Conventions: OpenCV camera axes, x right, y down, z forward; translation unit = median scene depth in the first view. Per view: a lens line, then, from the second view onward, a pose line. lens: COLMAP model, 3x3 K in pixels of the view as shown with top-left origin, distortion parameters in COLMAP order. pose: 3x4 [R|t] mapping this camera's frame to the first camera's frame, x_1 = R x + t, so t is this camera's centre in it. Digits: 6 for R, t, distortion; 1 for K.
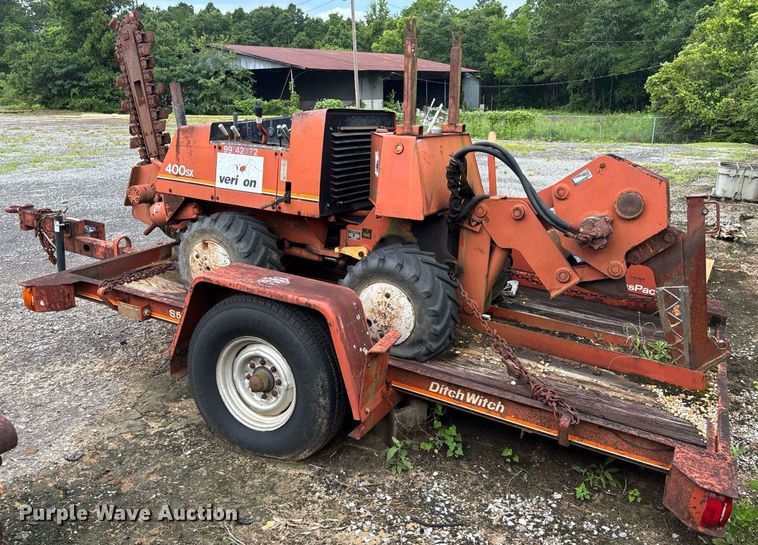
lens RADIAL K [[638.6, 0, 388.6], [0, 638.6, 266.0], [0, 0, 1]] dist [0.022776, -0.007380]
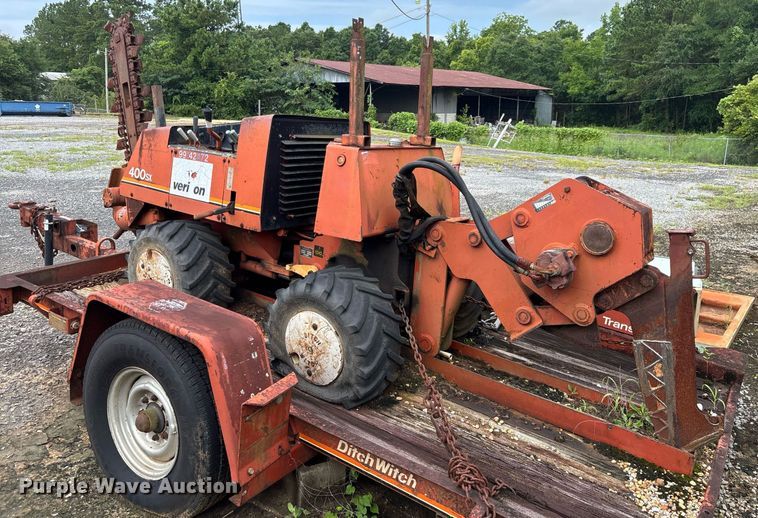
lens RADIAL K [[611.6, 0, 395.4], [0, 611.6, 217.5], [0, 0, 1]] dist [0.043565, -0.059403]
pose [[0.992826, 0.048175, -0.109431, 0.164359], [-0.057335, 0.994969, -0.082157, -0.033863], [0.104923, 0.087842, 0.990593, 0.148284]]
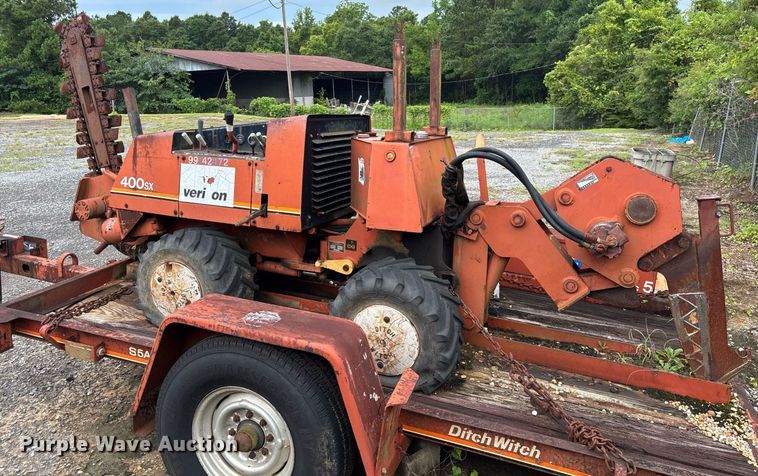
lens RADIAL K [[580.7, 0, 386.9], [0, 580.7, 193.1], [0, 0, 1]] dist [0.044395, -0.056227]
pose [[0.992566, -0.037128, 0.115906, -0.076443], [0.047188, 0.995238, -0.085295, -0.051889], [-0.112187, 0.090130, 0.989591, 0.154096]]
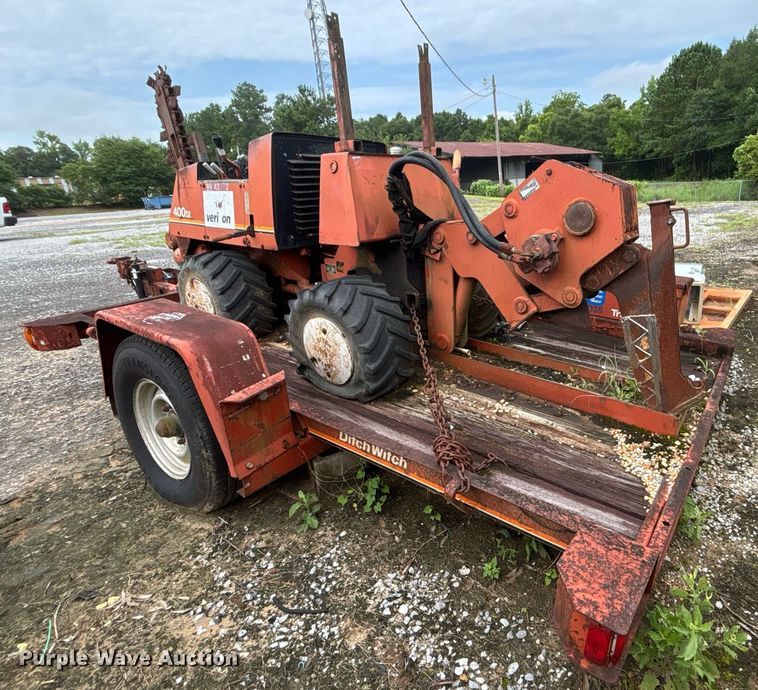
lens RADIAL K [[473.4, 0, 491.2], [0, 473.4, 334.8], [0, 0, 1]] dist [0.002070, -0.005390]
pose [[0.994557, -0.014782, -0.103140, 0.263086], [0.020777, 0.998141, 0.057297, 0.015223], [0.102101, -0.059128, 0.993015, 0.300724]]
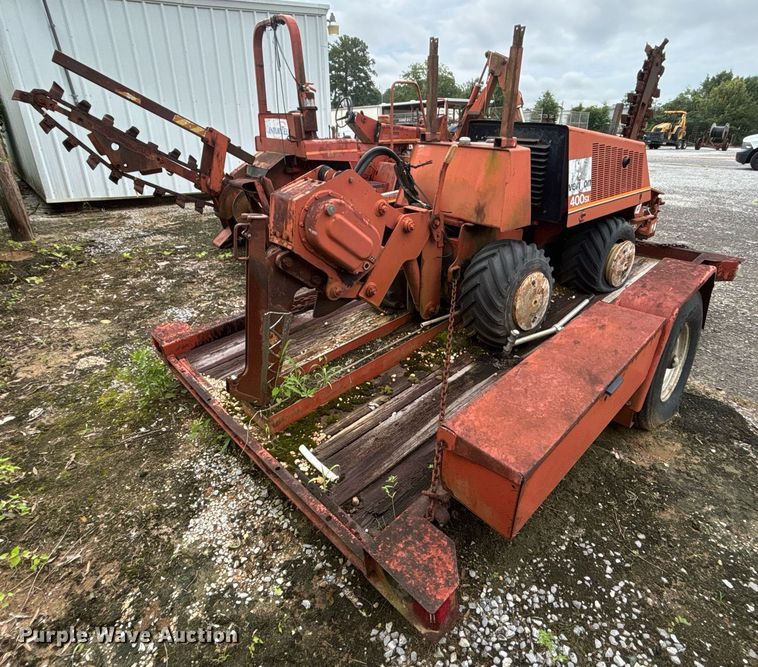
lens RADIAL K [[428.3, 0, 379.7], [0, 428.3, 312.1], [0, 0, 1]] dist [0.029084, -0.040360]
pose [[-0.346931, 0.369444, -0.862062, 0.784811], [-0.248364, 0.850147, 0.464290, -0.250058], [0.904408, 0.375182, -0.203185, 1.056535]]
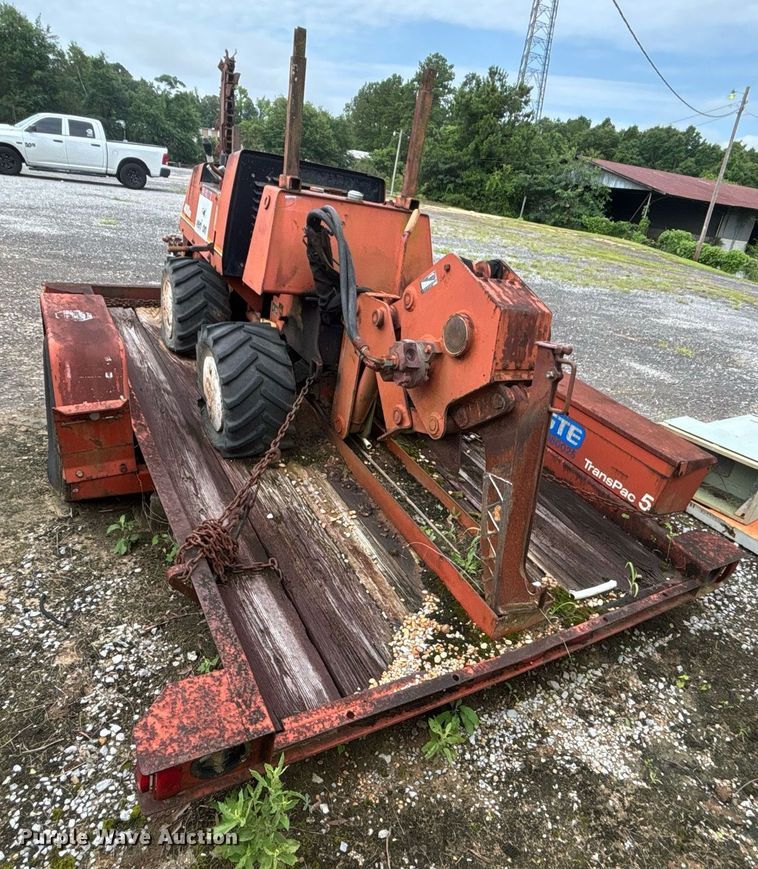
lens RADIAL K [[576.5, 0, 391.6], [0, 576.5, 449.5], [0, 0, 1]] dist [0.029336, -0.047679]
pose [[0.832025, 0.336056, -0.441363, 0.506086], [-0.275804, 0.940916, 0.196494, -0.067223], [0.481318, -0.041758, 0.875551, 0.361168]]
